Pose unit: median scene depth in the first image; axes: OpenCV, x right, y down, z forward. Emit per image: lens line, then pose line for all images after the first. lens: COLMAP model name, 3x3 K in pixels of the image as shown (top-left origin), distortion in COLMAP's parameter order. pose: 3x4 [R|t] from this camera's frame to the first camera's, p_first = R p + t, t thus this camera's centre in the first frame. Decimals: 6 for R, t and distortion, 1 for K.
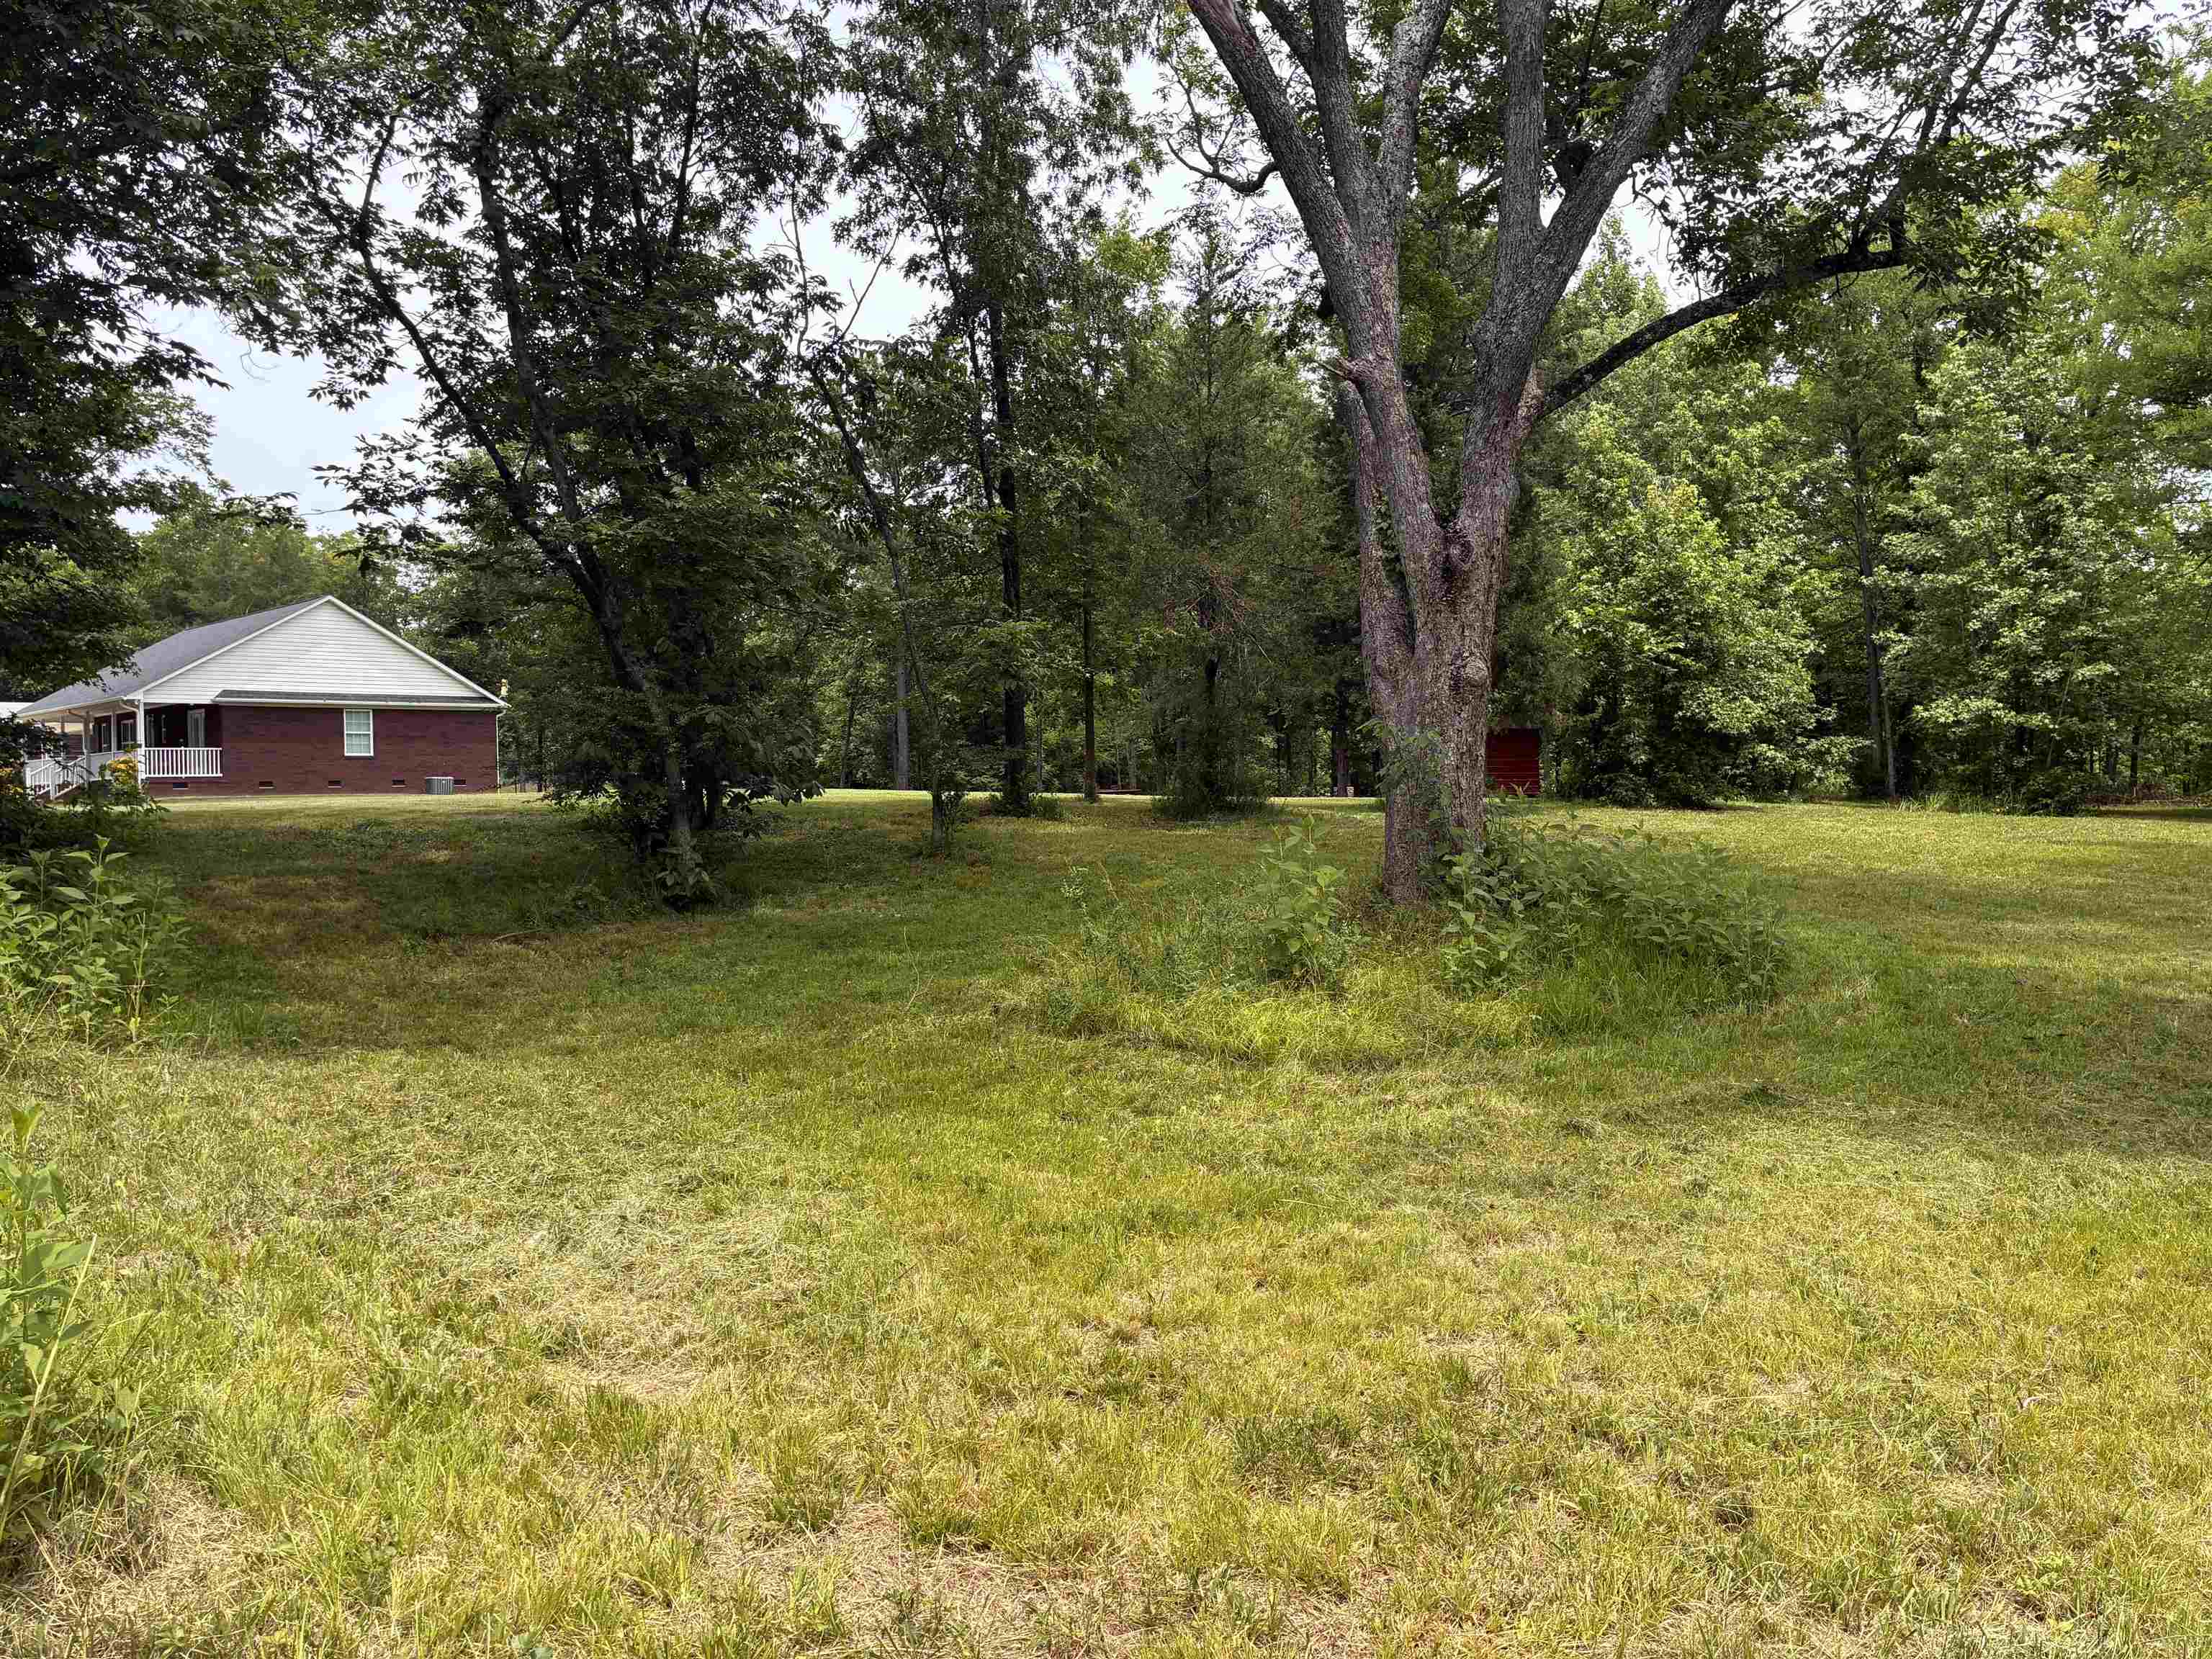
lens RADIAL K [[1688.0, 0, 1123.7], [0, 1688.0, 811.8], [0, 0, 1]] dist [0.061019, -0.076879]
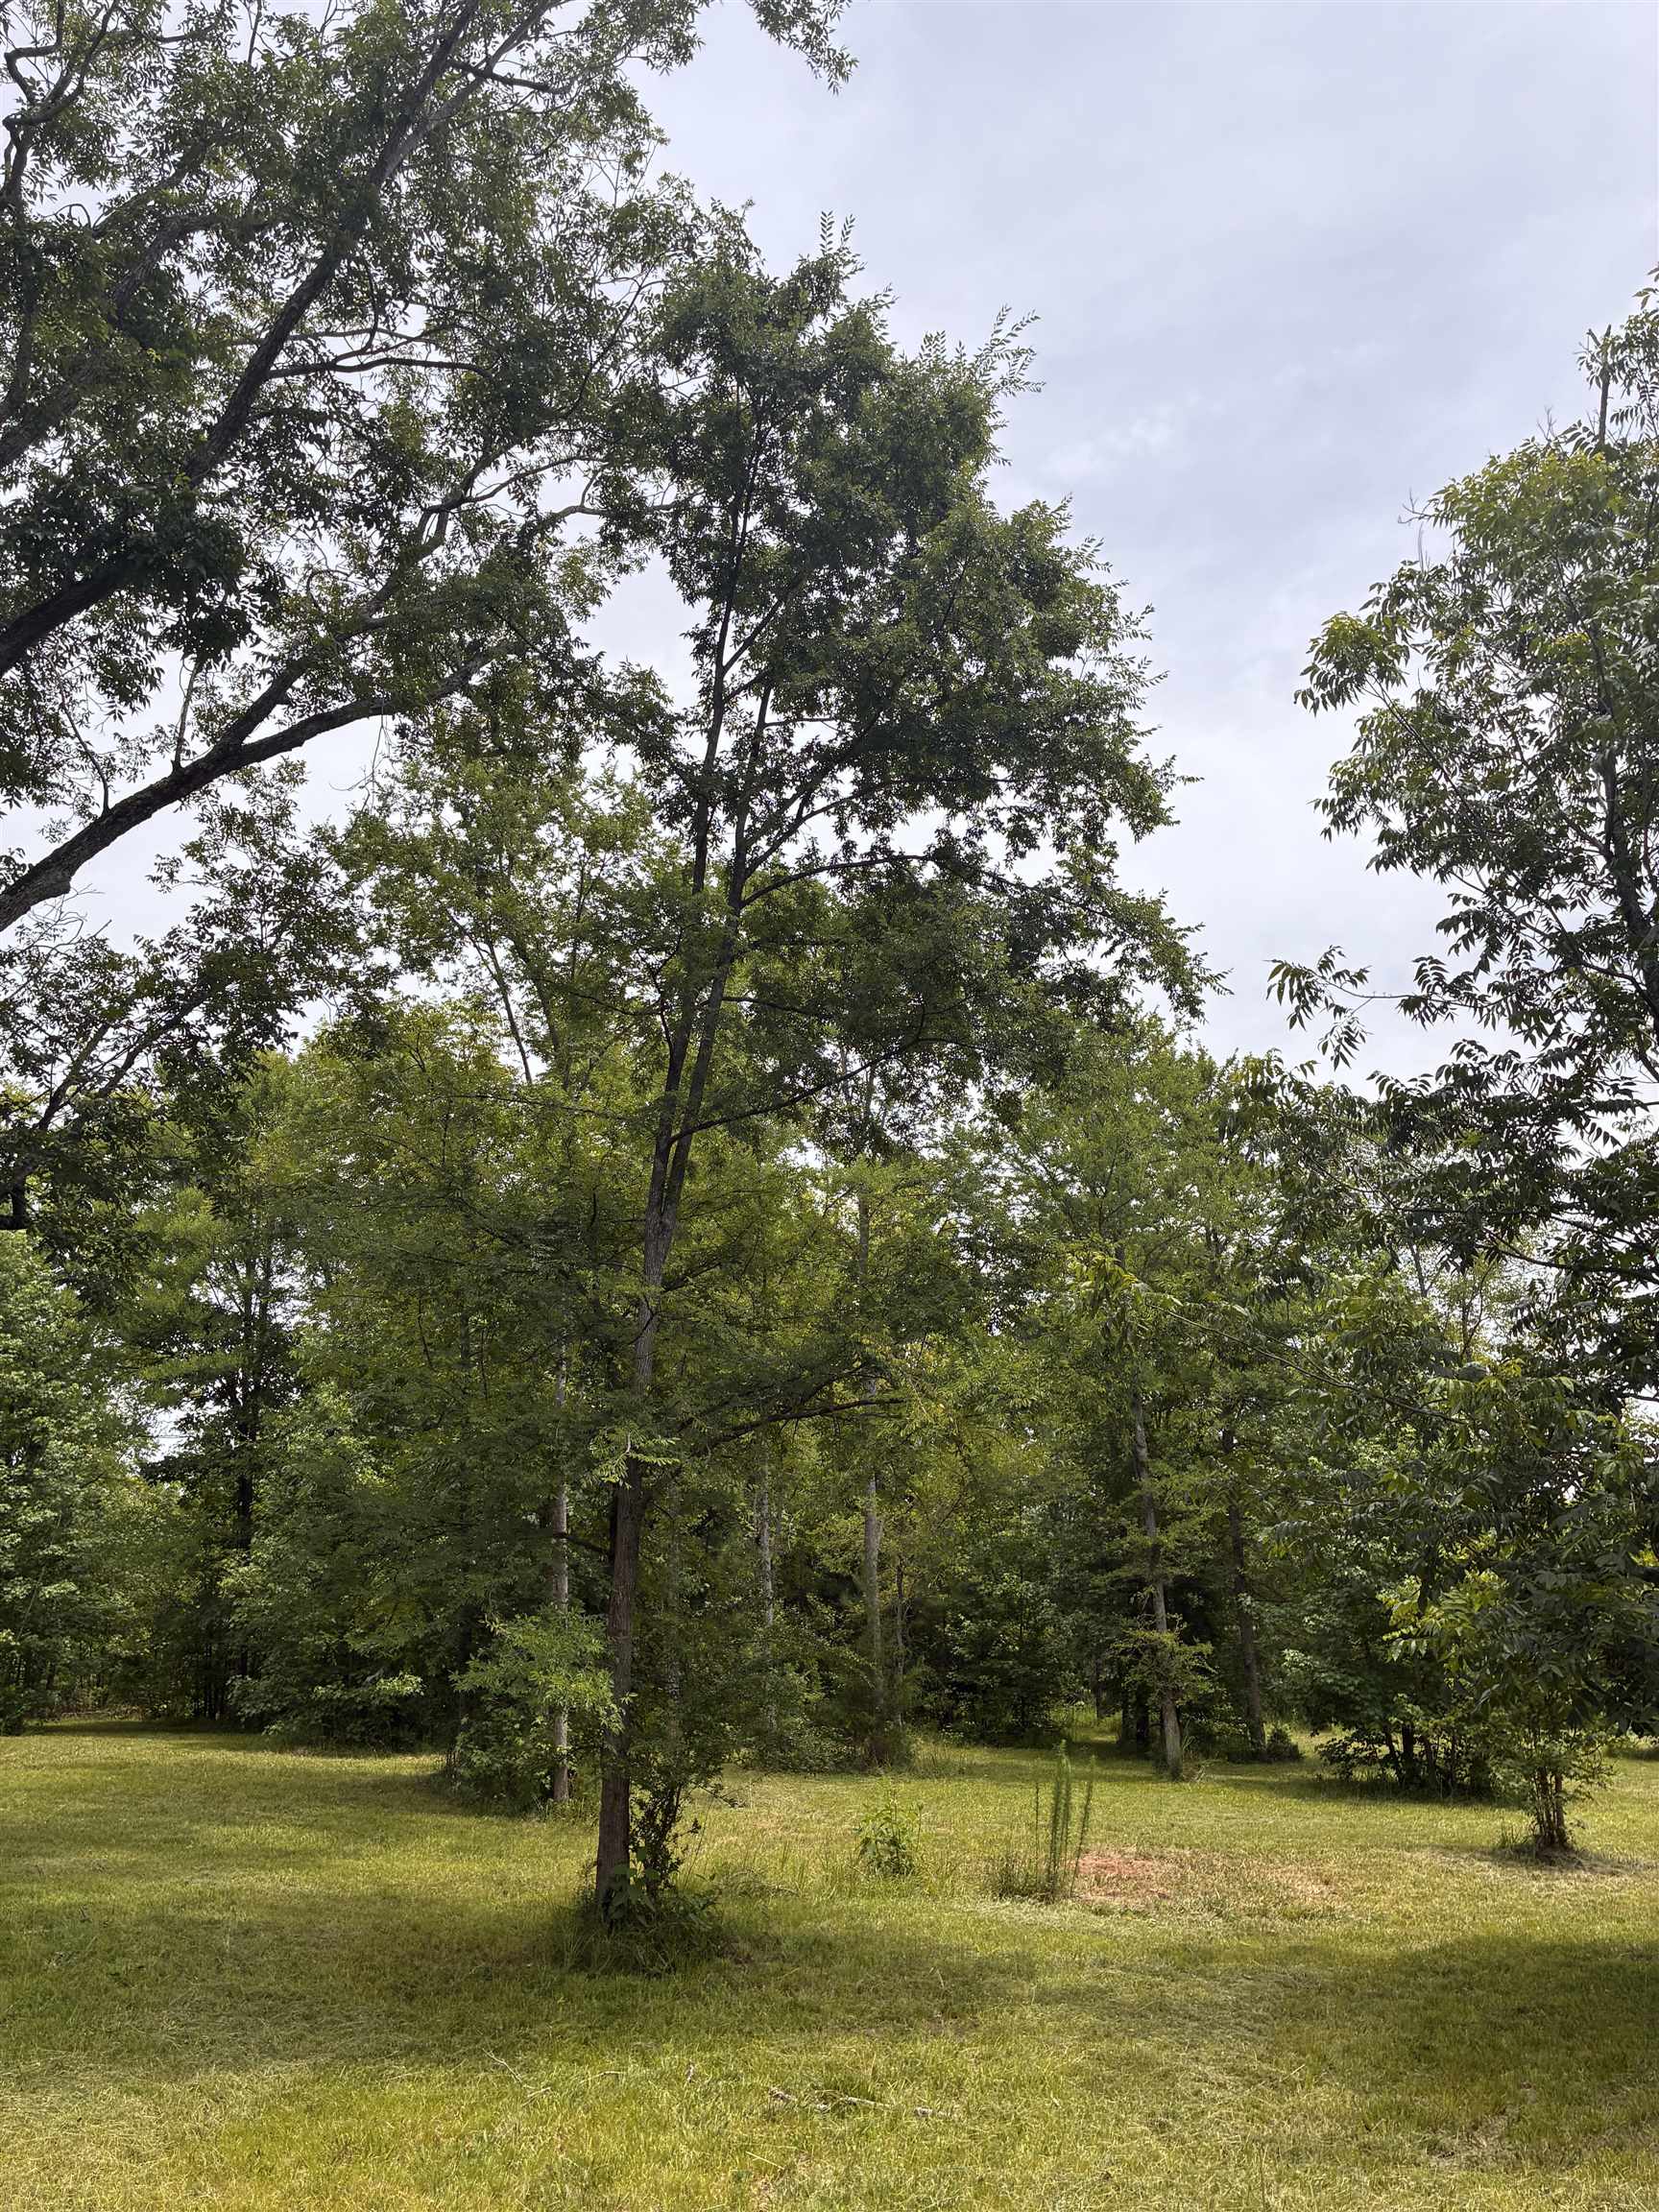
lens RADIAL K [[1688.0, 0, 815.6], [0, 1688.0, 1104.0], [0, 0, 1]] dist [0.061019, -0.076879]
pose [[0.578553, 0.252225, 0.775667, -0.165536], [0.025469, 0.944936, -0.326264, -0.022116], [-0.815247, 0.208516, 0.540271, -0.069192]]
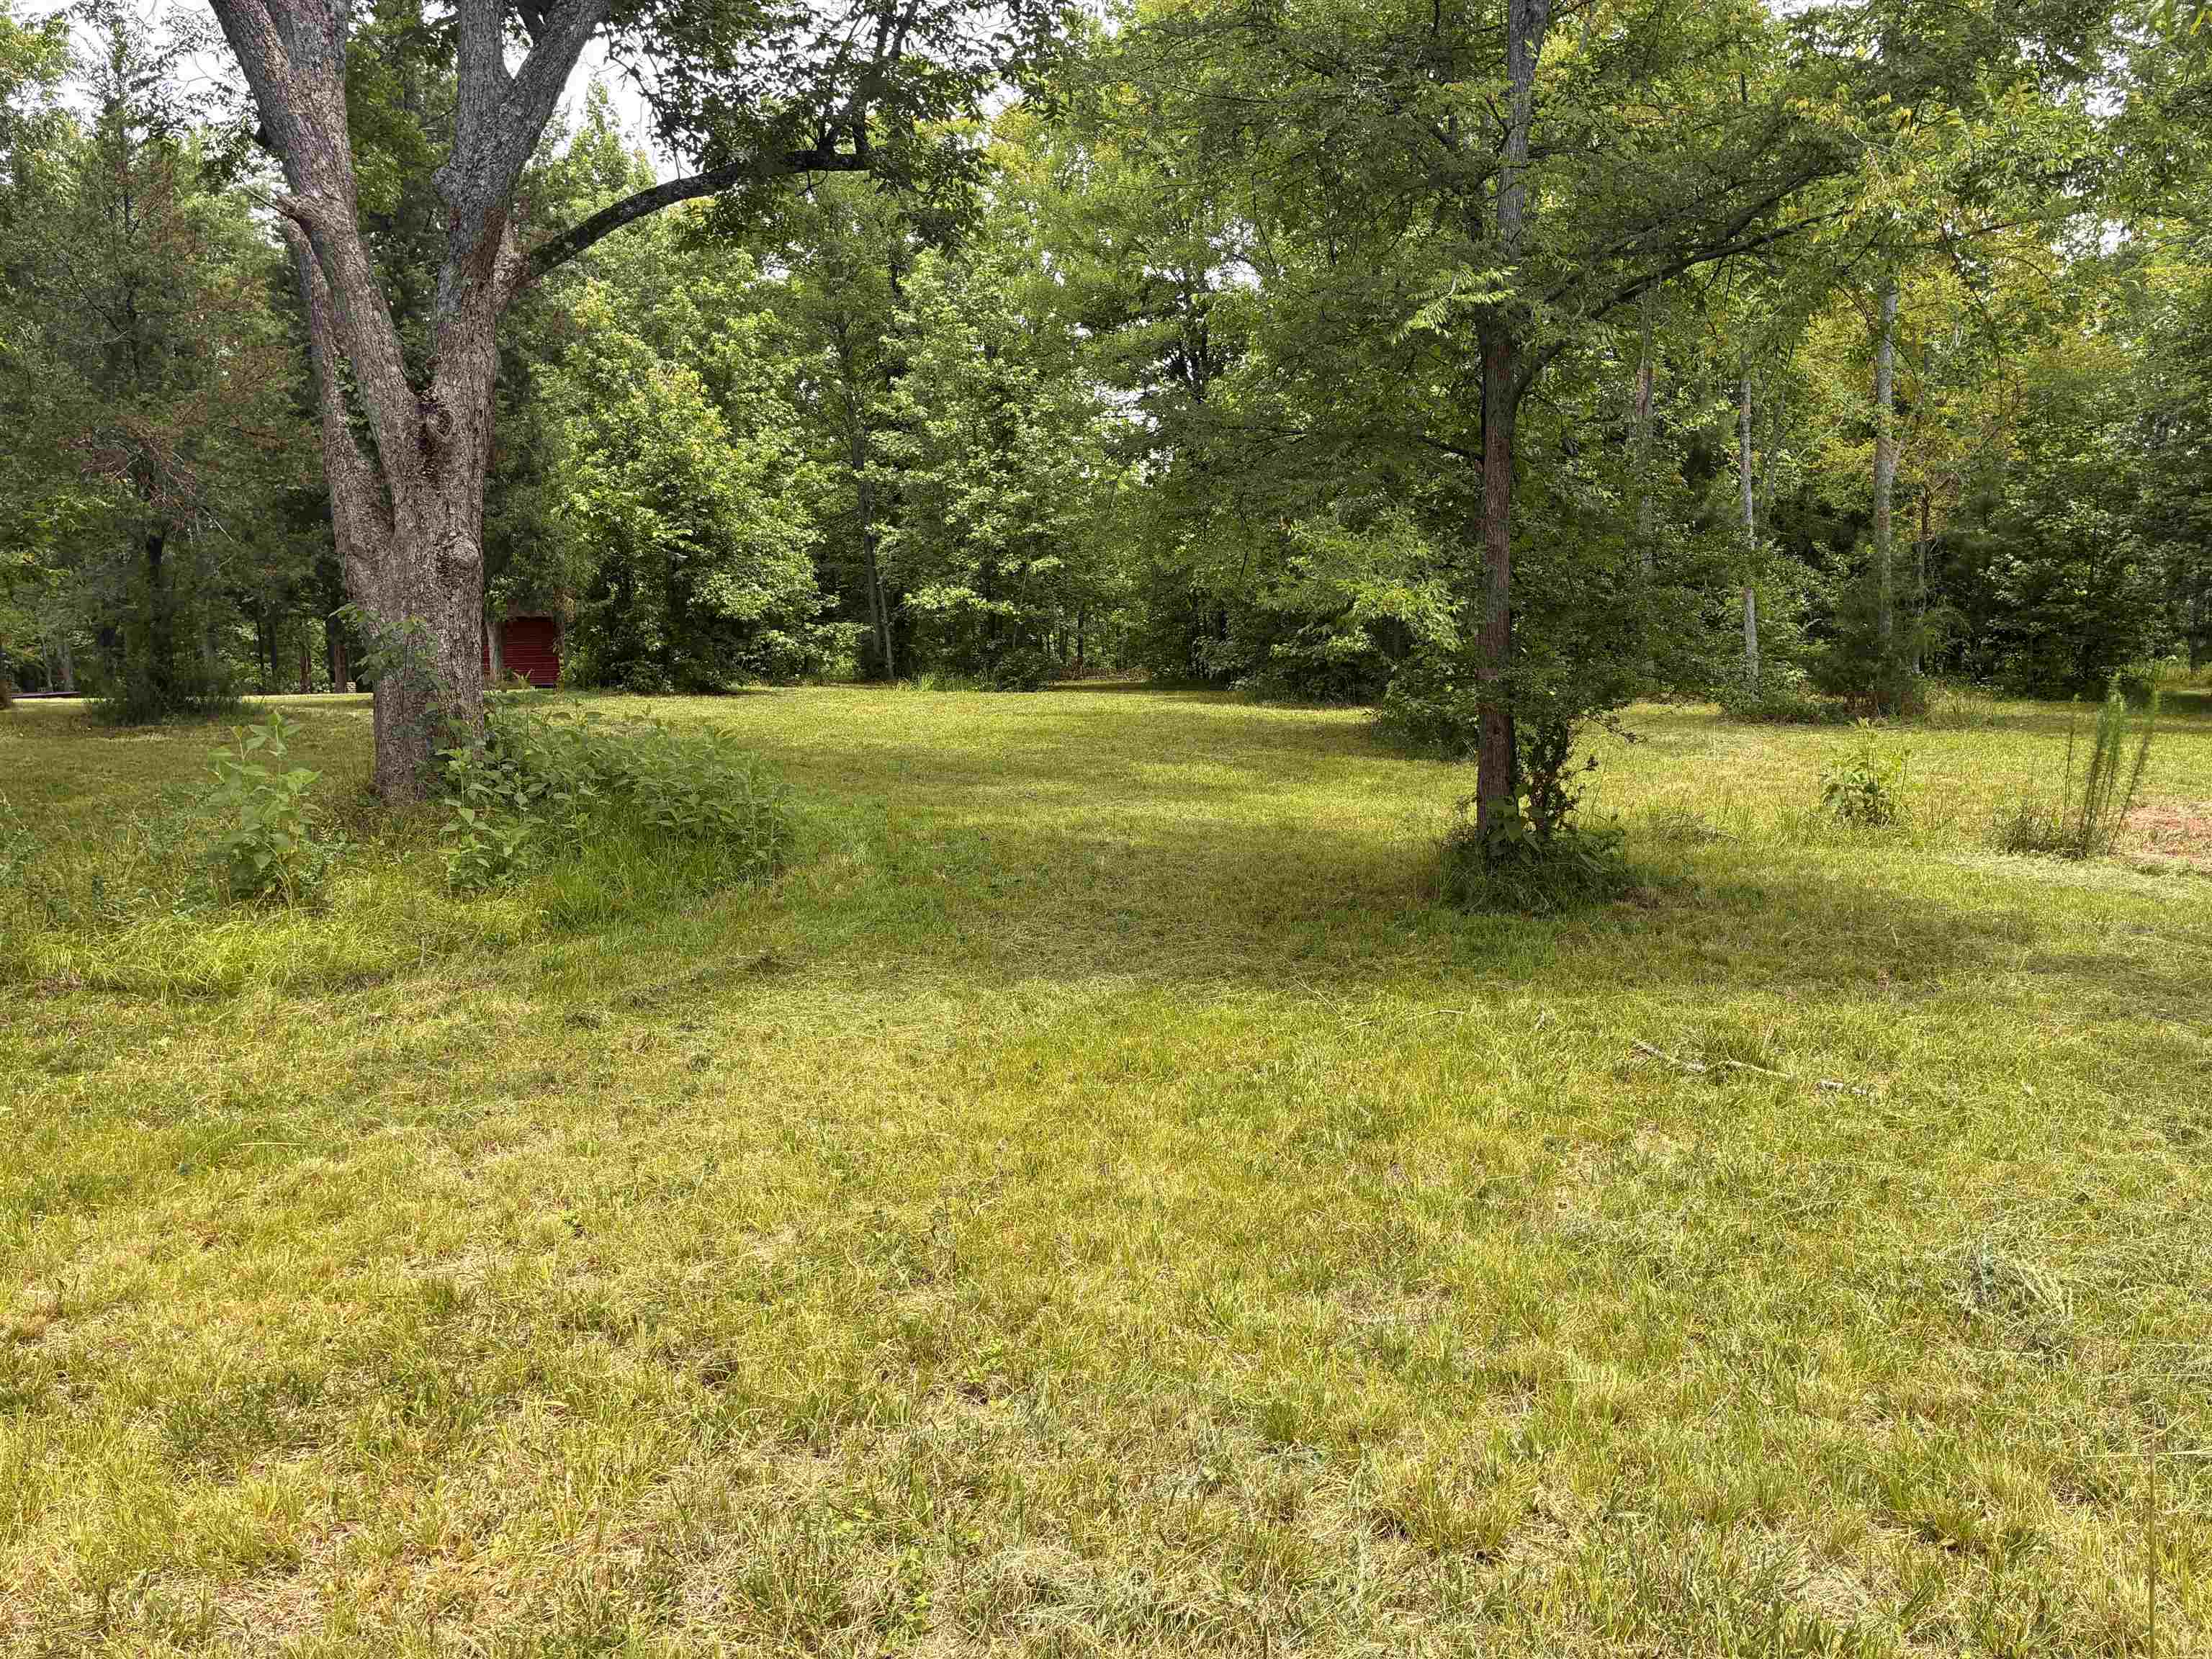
lens RADIAL K [[1688.0, 0, 1092.5], [0, 1688.0, 812.3], [0, 0, 1]] dist [0.061019, -0.076879]
pose [[0.860320, -0.066823, 0.505356, 0.022795], [0.034318, 0.996714, 0.073371, 0.003449], [-0.508598, -0.045779, 0.859786, 0.009090]]
